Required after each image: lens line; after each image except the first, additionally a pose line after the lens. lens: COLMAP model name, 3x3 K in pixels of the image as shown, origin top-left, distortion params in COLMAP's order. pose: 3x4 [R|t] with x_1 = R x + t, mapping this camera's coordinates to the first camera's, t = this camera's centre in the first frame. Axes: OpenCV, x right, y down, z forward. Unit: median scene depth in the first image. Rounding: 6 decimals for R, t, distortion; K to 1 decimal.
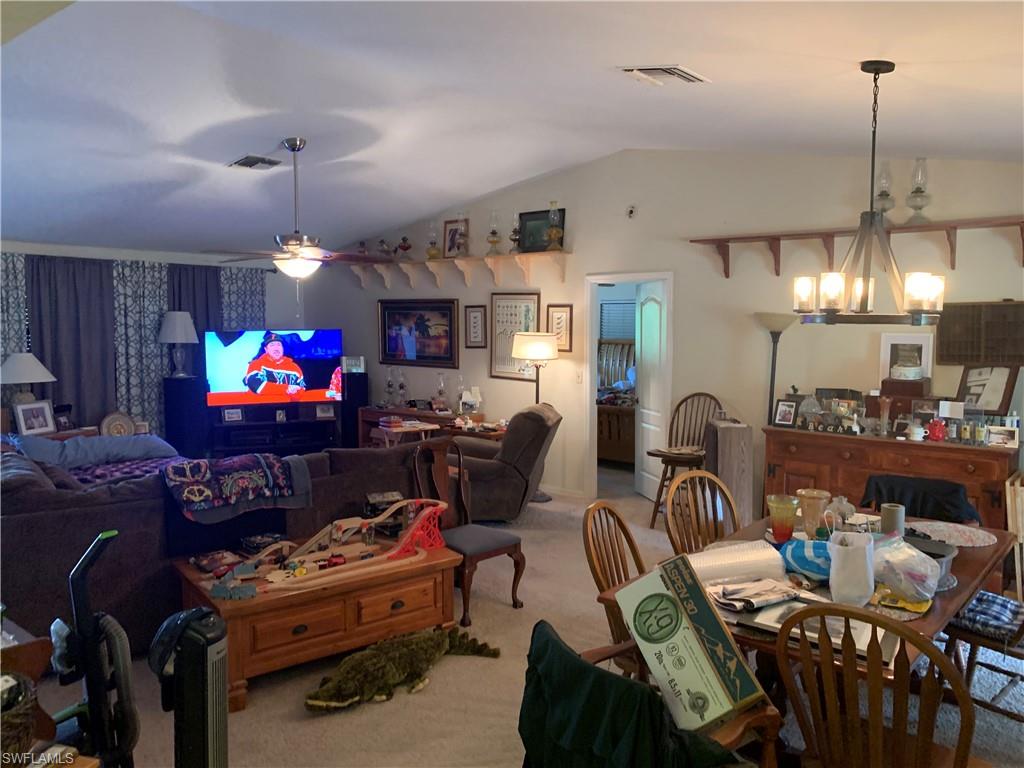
lens RADIAL K [[771.8, 0, 522.3], [0, 771.8, 382.0], [0, 0, 1]] dist [0.001623, -0.005662]
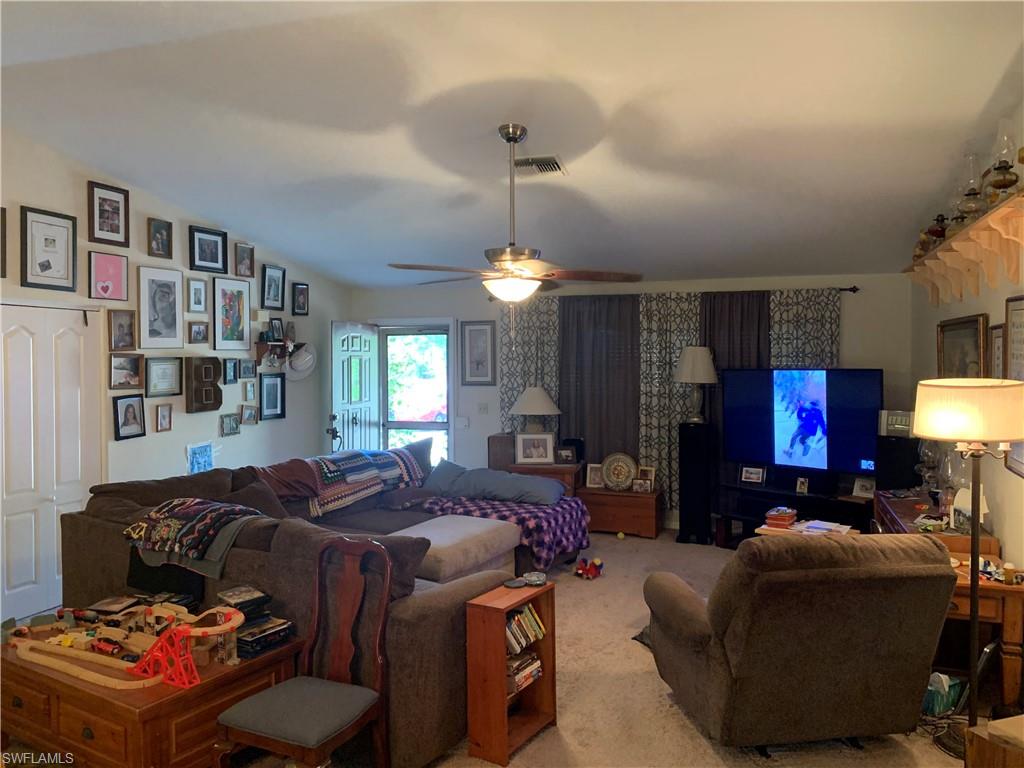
lens RADIAL K [[771.8, 0, 522.3], [0, 771.8, 382.0], [0, 0, 1]] dist [0.001623, -0.005662]
pose [[0.319911, 0.028484, -0.947019, 0.360275], [-0.073034, 0.997315, 0.005325, -0.047280], [0.944628, 0.067461, 0.321132, 0.608709]]
